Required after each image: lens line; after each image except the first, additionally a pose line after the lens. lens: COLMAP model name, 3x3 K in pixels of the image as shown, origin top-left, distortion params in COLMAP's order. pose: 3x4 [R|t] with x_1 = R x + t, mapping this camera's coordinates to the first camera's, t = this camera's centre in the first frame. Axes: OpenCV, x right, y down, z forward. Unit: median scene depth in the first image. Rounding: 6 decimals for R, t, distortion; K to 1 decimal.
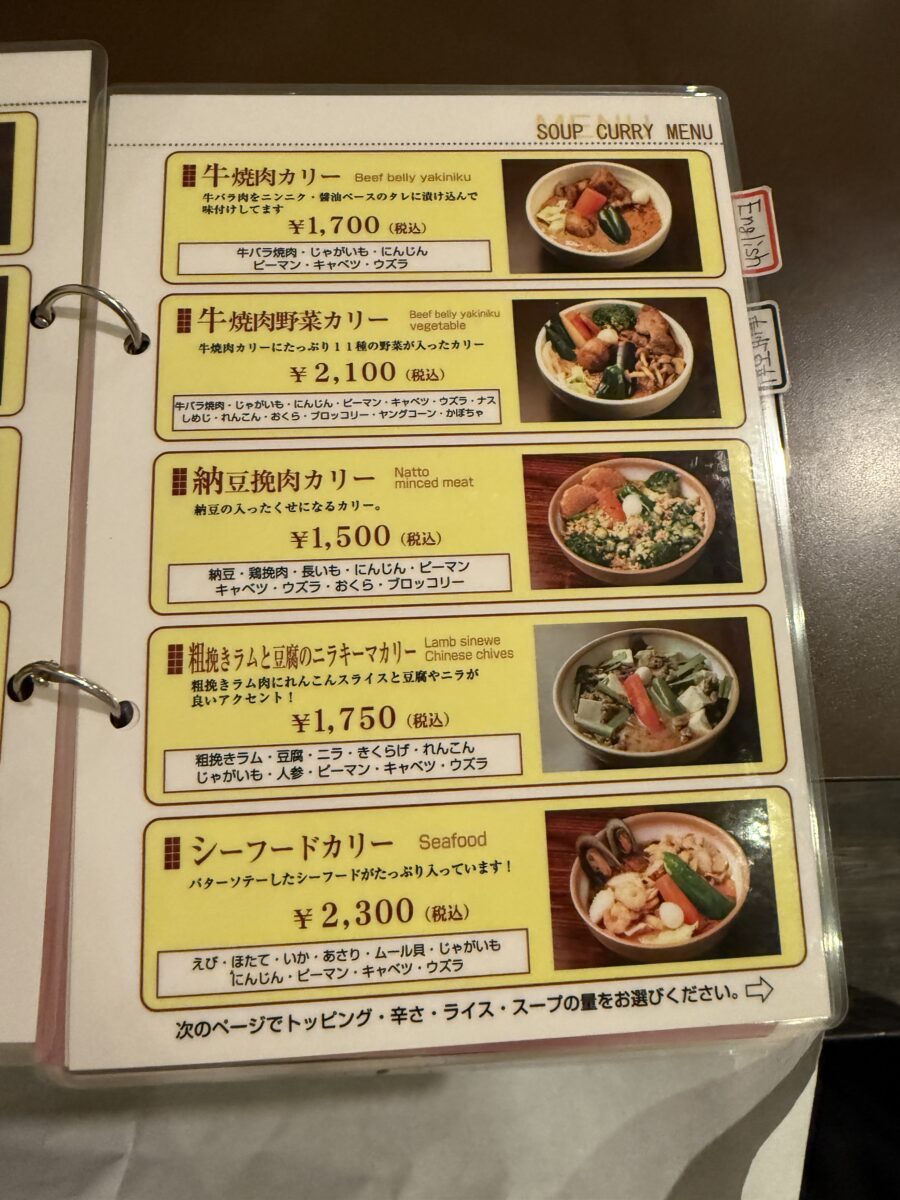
lens RADIAL K [[851.8, 0, 447.0], [0, 851.8, 601.8], [0, 0, 1]] dist [-0.027619, -0.005642]
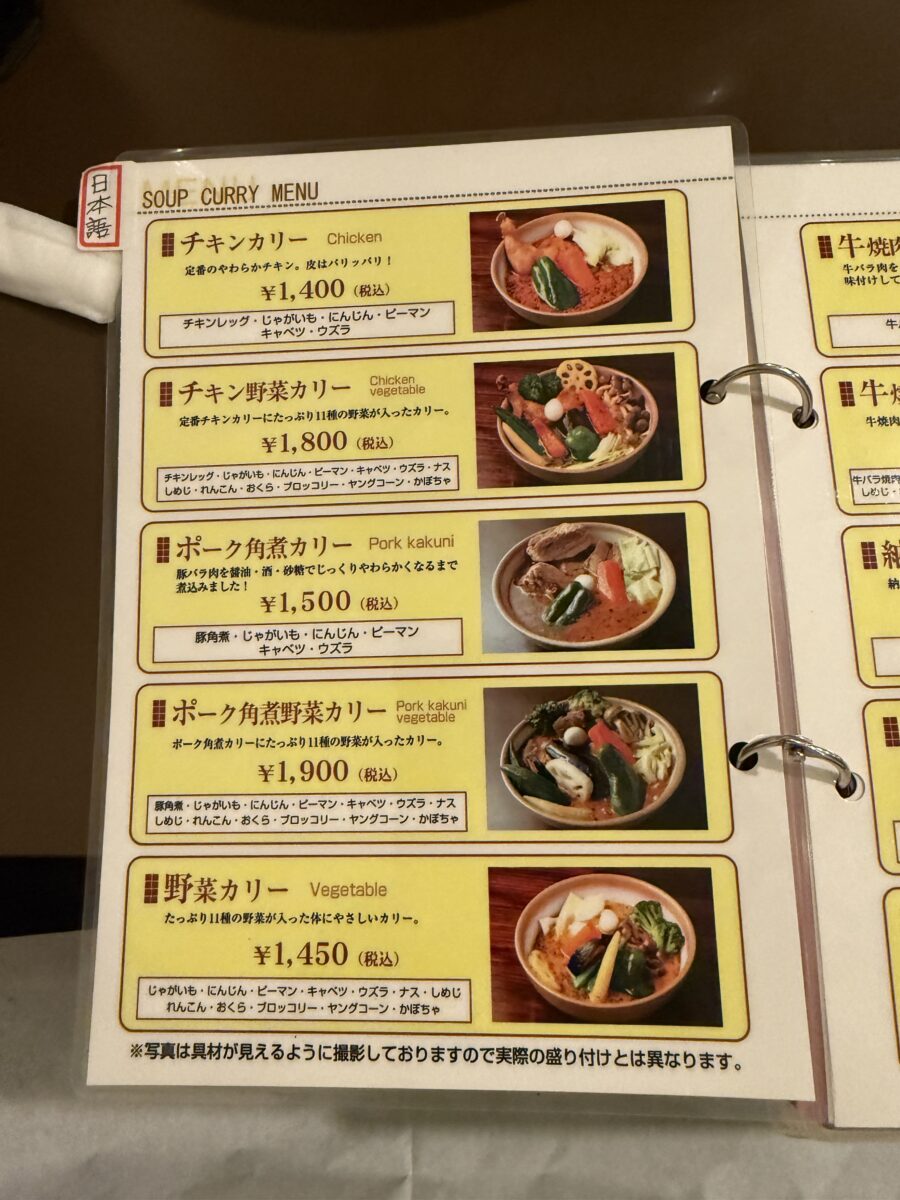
lens RADIAL K [[851.8, 0, 447.6], [0, 851.8, 605.7], [0, 0, 1]] dist [-0.027619, -0.005642]
pose [[0.992156, 0.009157, -0.124670, -0.655953], [-0.007393, 0.999866, 0.014604, -0.086947], [0.124787, -0.013568, 0.992091, -0.076092]]
